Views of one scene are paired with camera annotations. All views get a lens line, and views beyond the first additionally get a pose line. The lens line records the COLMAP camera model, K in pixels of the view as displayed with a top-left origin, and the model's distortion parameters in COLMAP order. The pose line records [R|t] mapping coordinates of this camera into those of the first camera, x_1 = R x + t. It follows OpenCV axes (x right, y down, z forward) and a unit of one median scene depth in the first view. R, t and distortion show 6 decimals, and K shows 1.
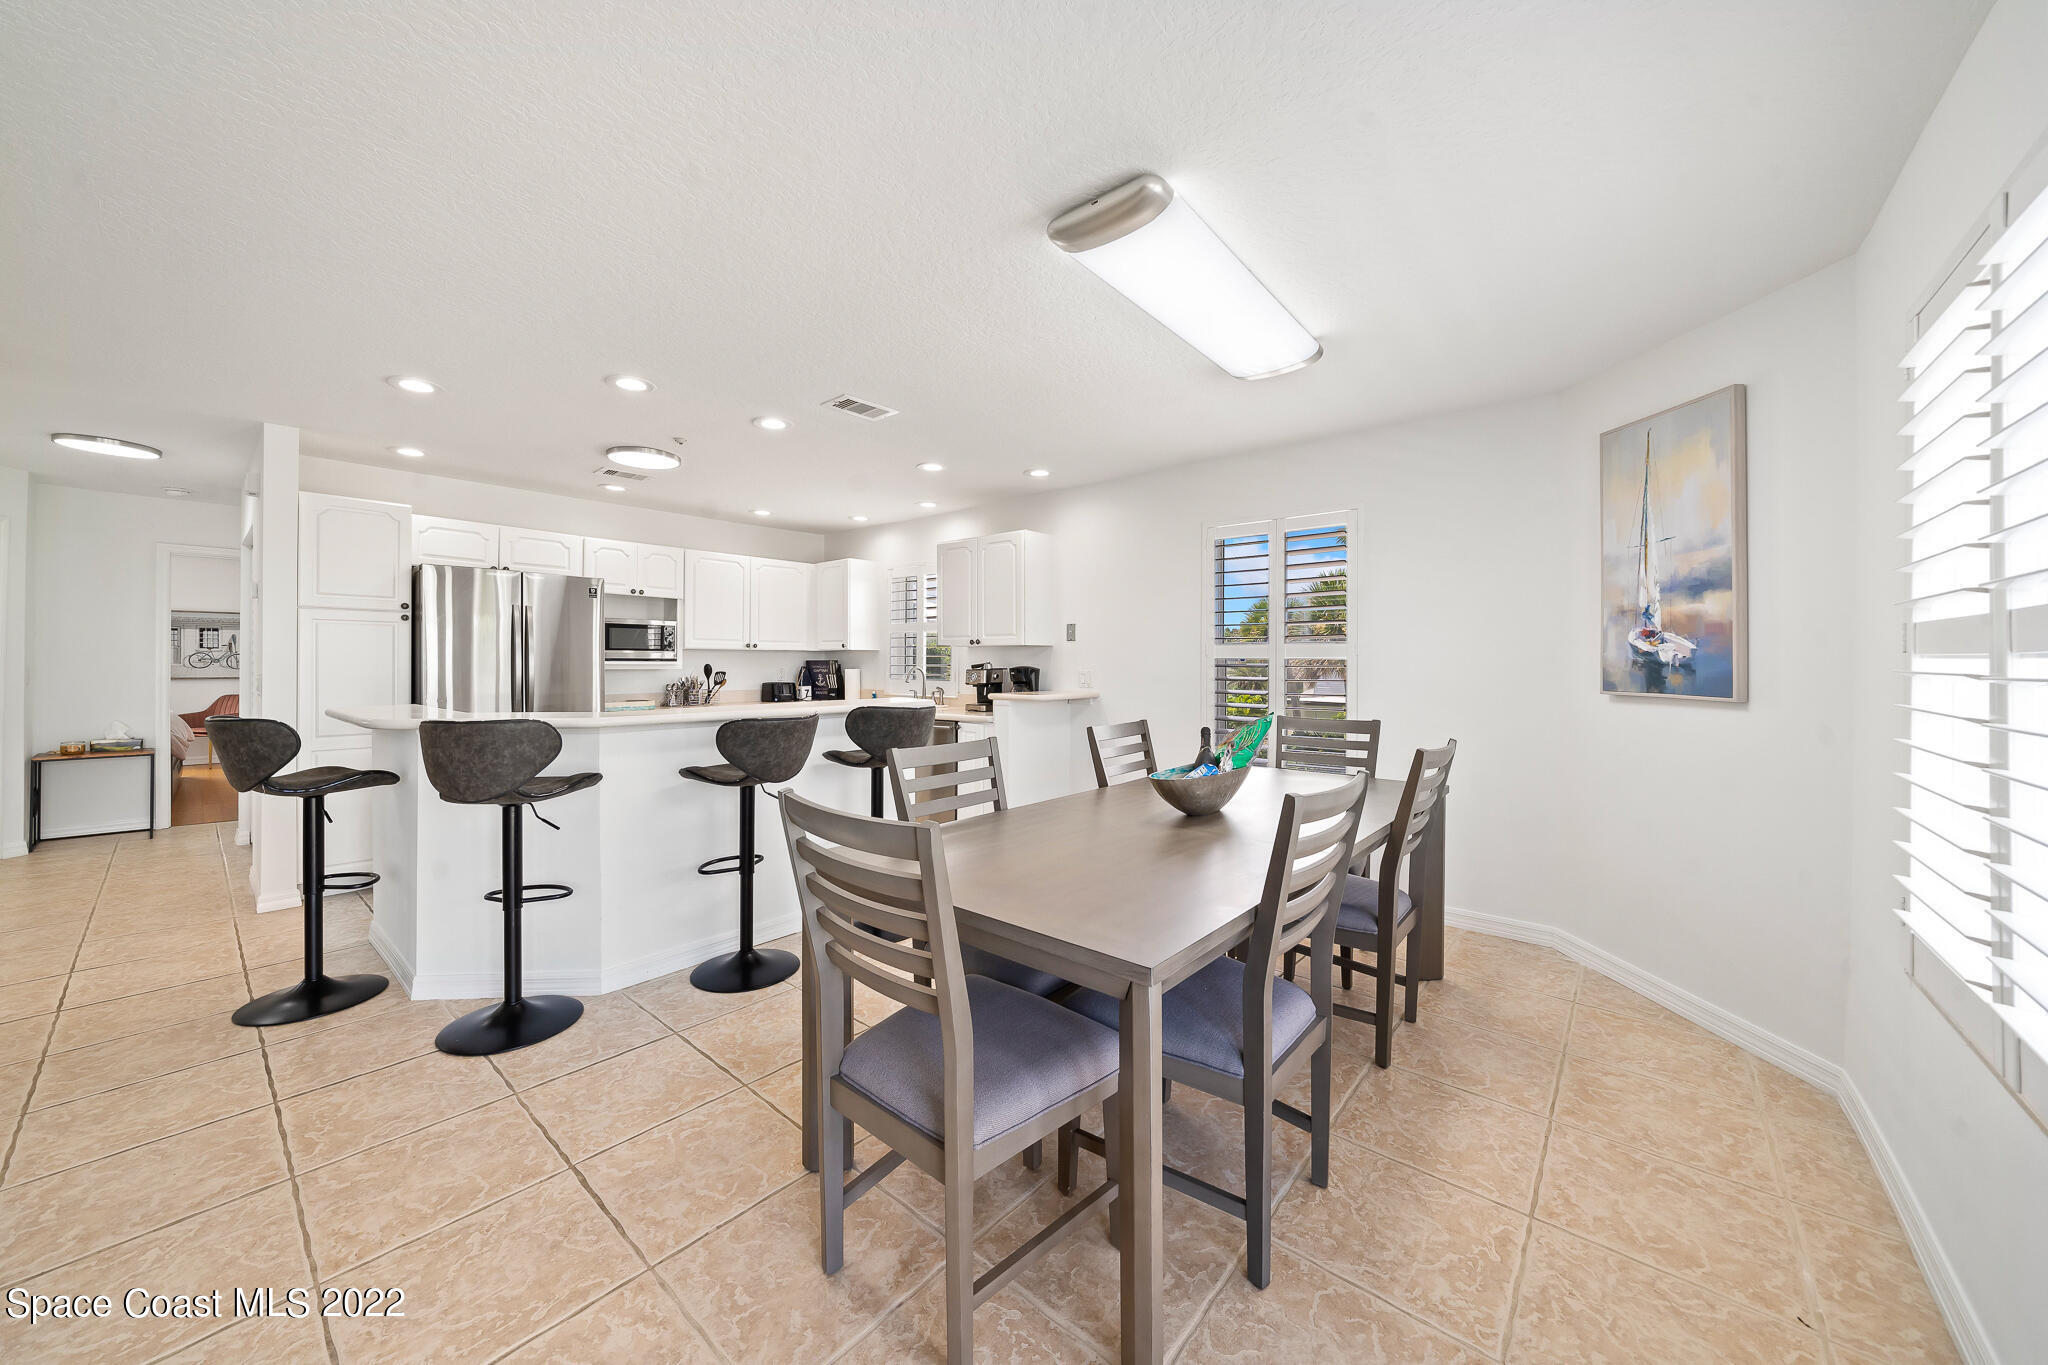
lens RADIAL K [[726.2, 0, 1022.3], [0, 726.2, 660.7], [0, 0, 1]] dist [0.001747, 0.000100]
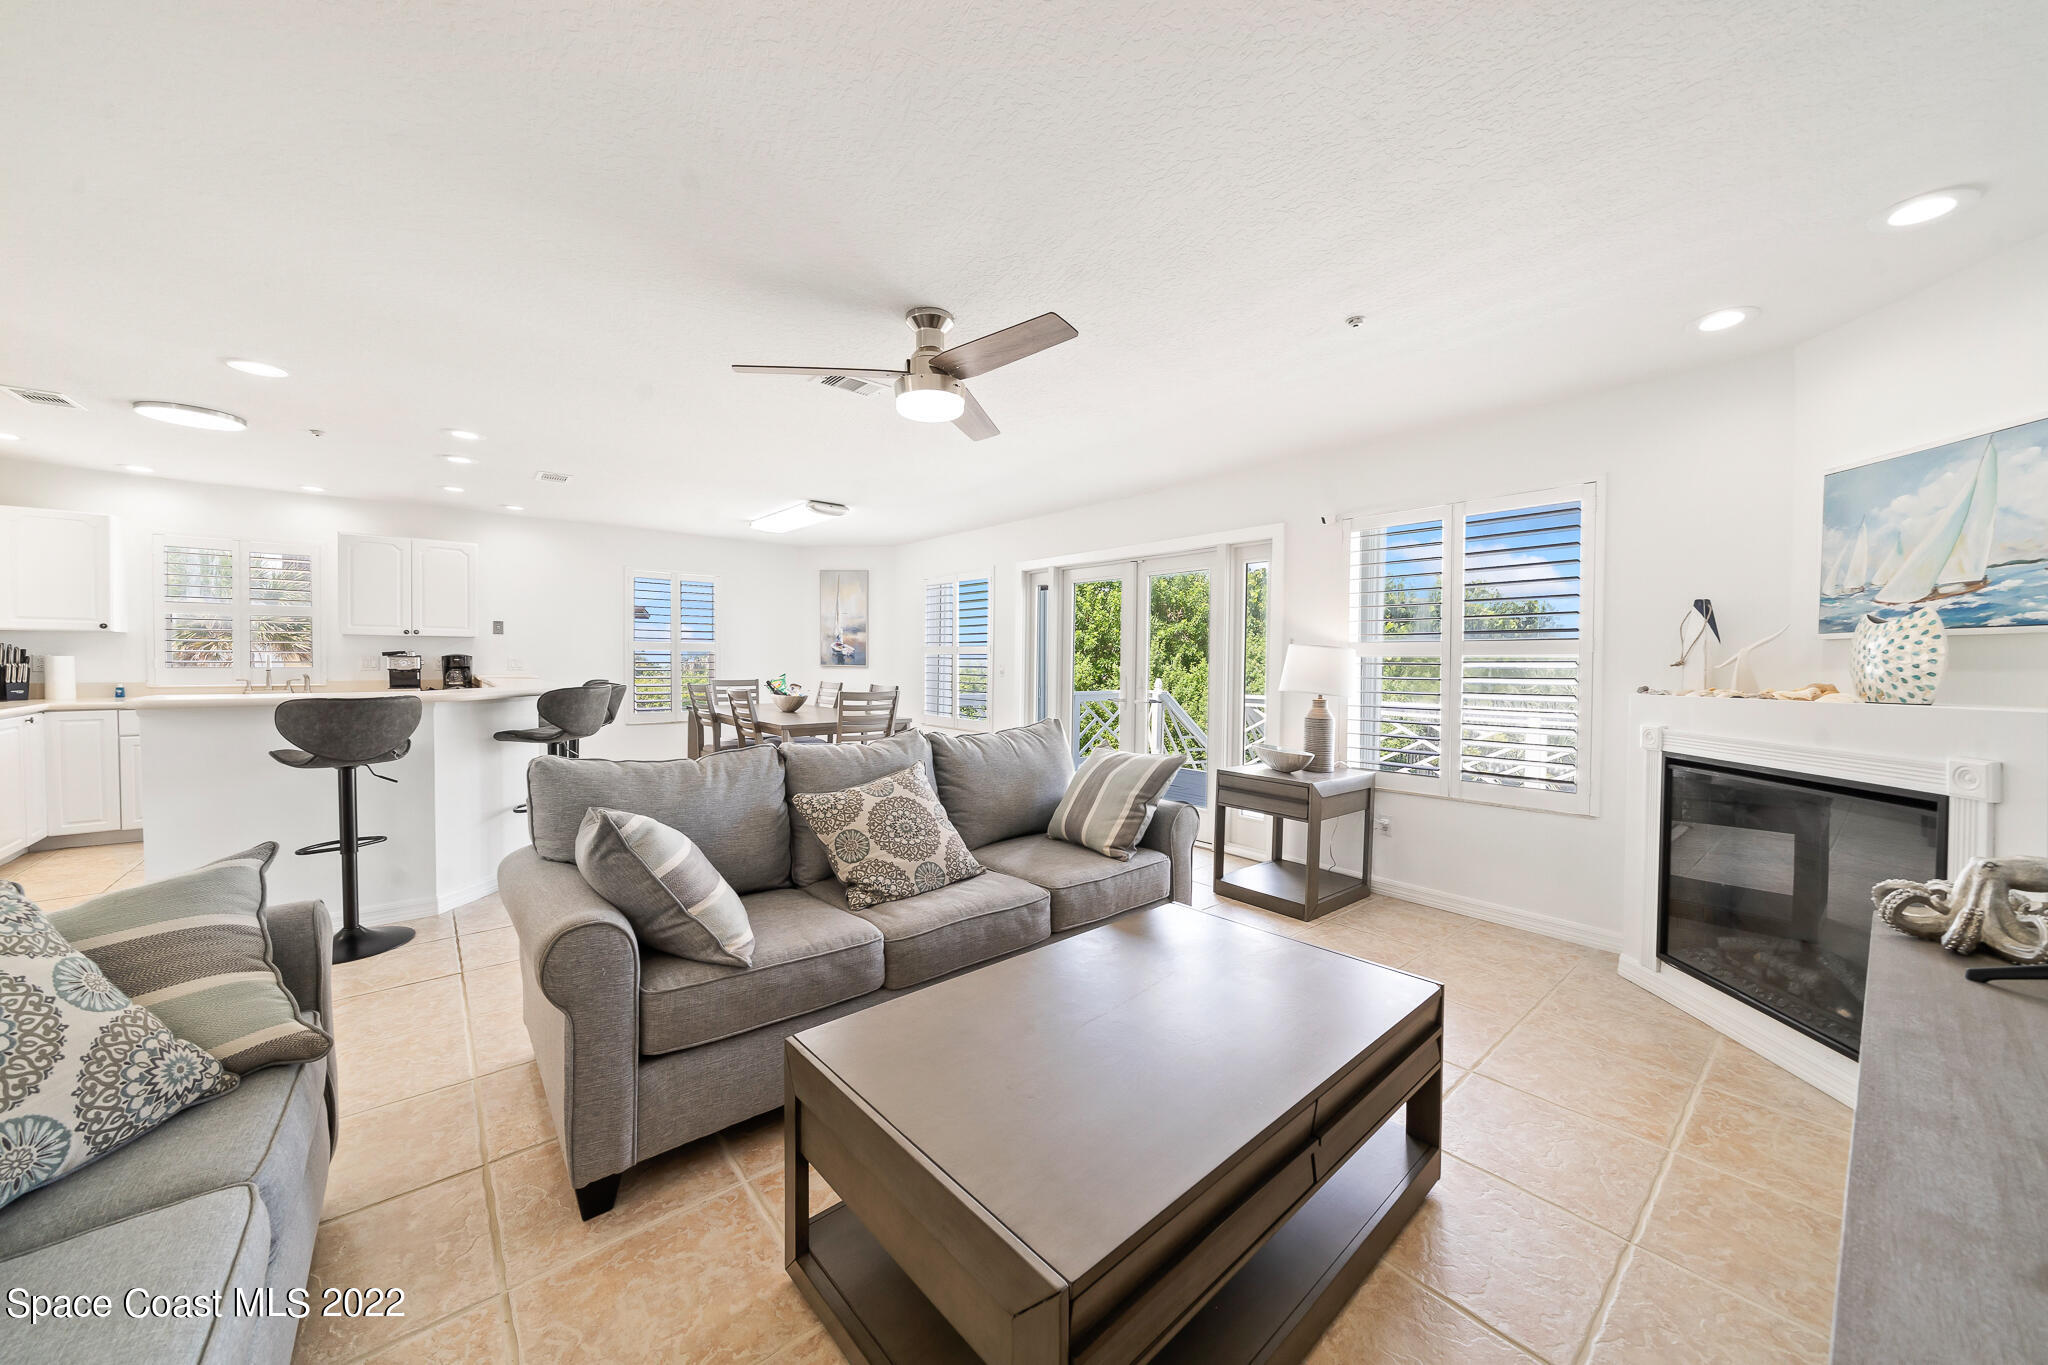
lens RADIAL K [[706.1, 0, 1031.2], [0, 706.1, 673.5], [0, 0, 1]] dist [-0.009317, 0.000026]
pose [[0.150585, -0.019005, 0.988414, -1.866611], [-0.010136, 0.999733, 0.020767, 0.013195], [-0.988545, -0.013146, 0.150352, -0.203189]]
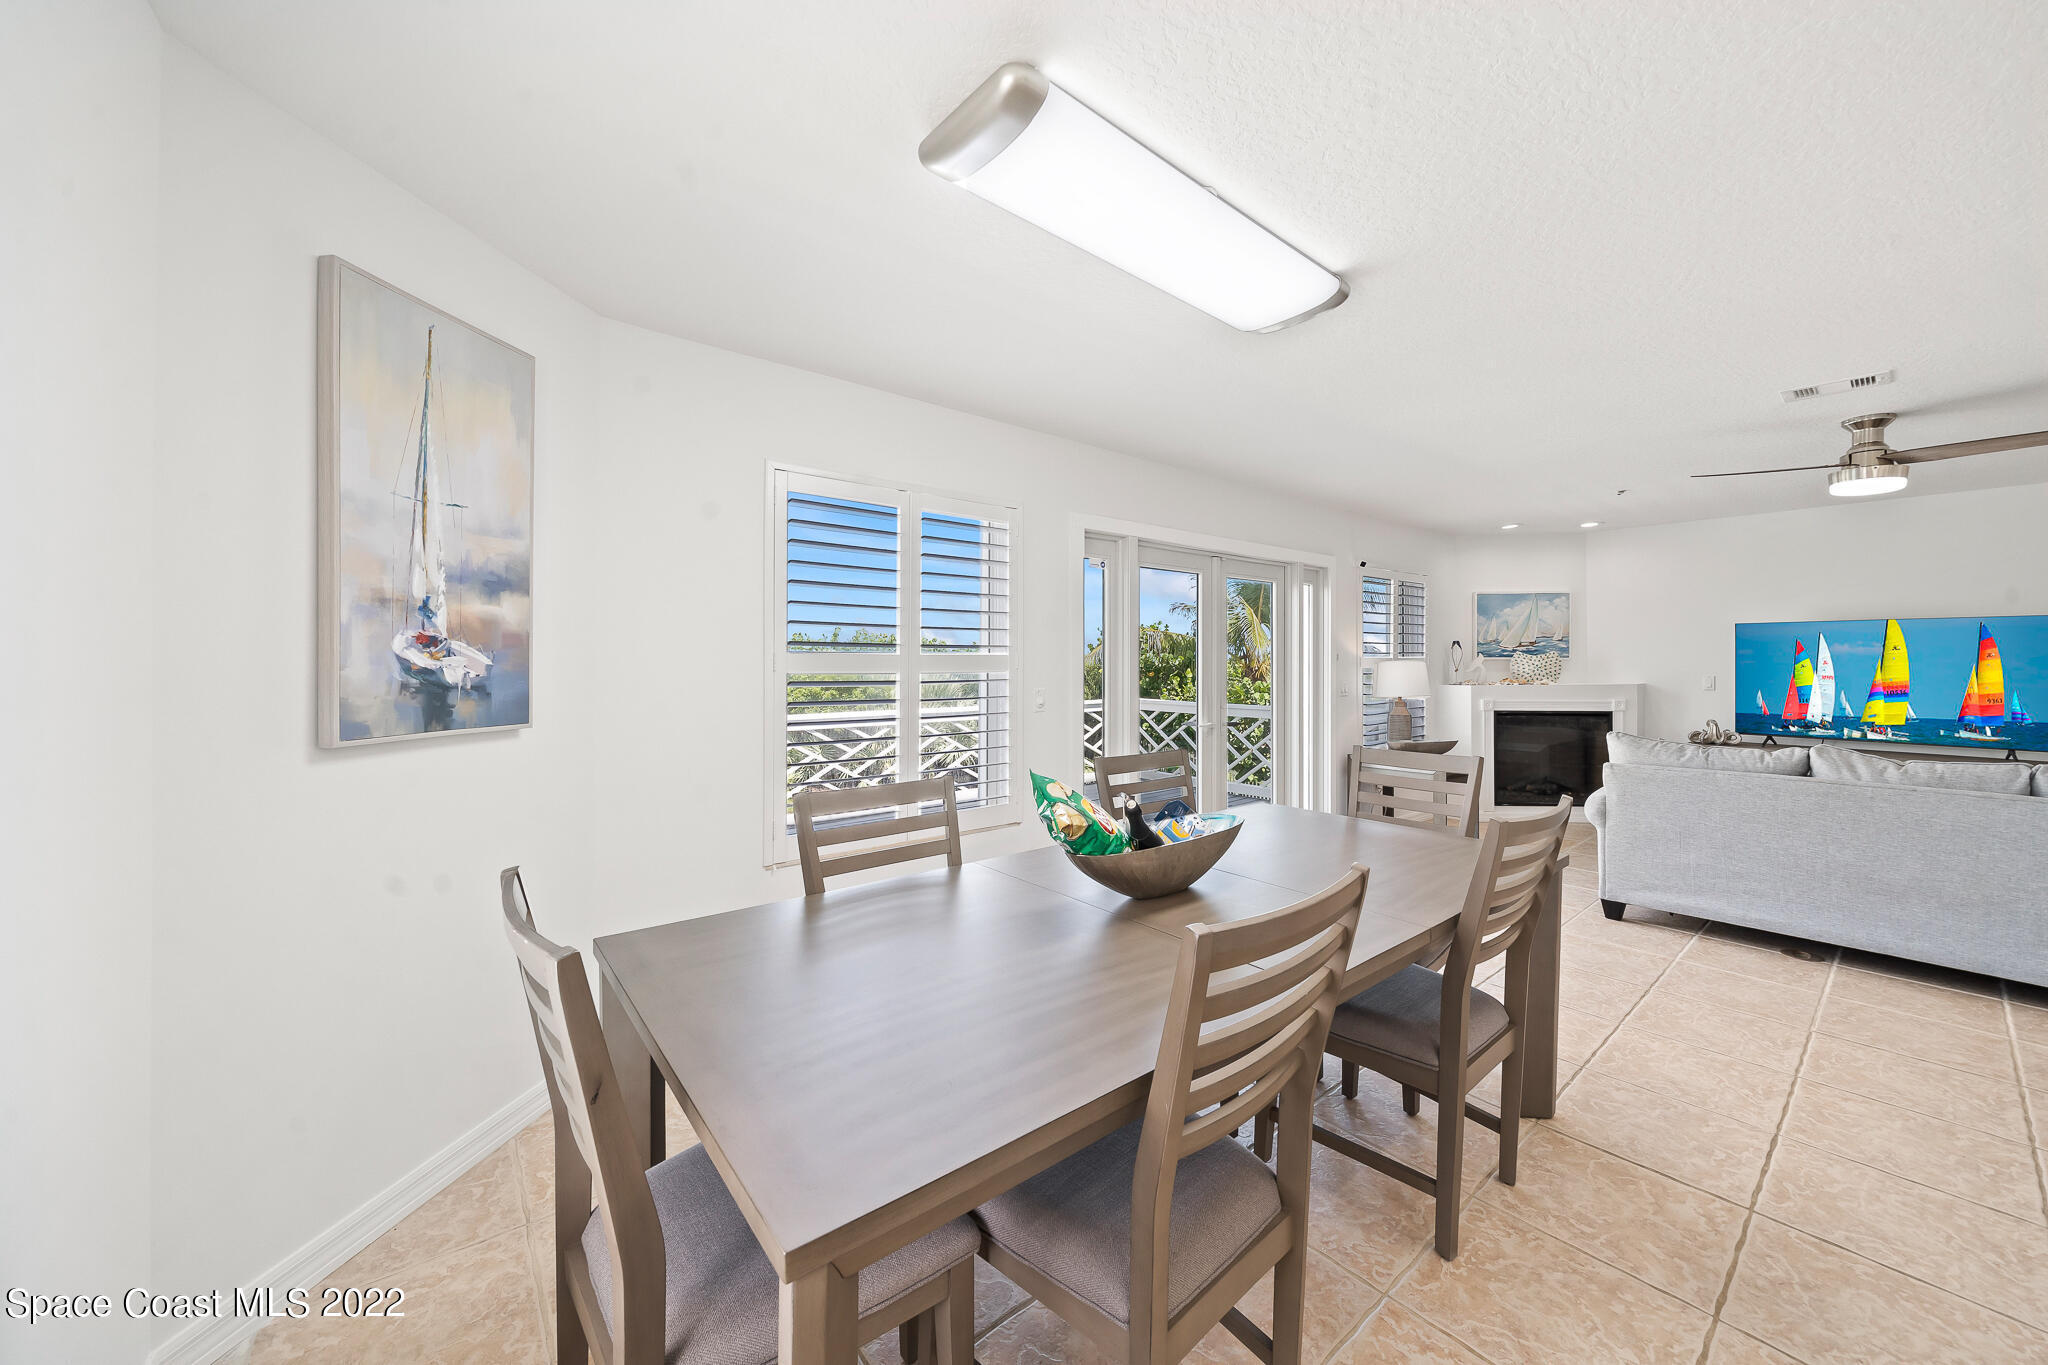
lens RADIAL K [[744.3, 0, 1027.4], [0, 744.3, 660.0], [0, 0, 1]] dist [-0.009483, 0.000108]
pose [[-0.983891, -0.002424, 0.178754, 0.222698], [-0.002236, 0.999997, 0.001253, -0.022200], [-0.178756, 0.000833, -0.983893, 1.568599]]
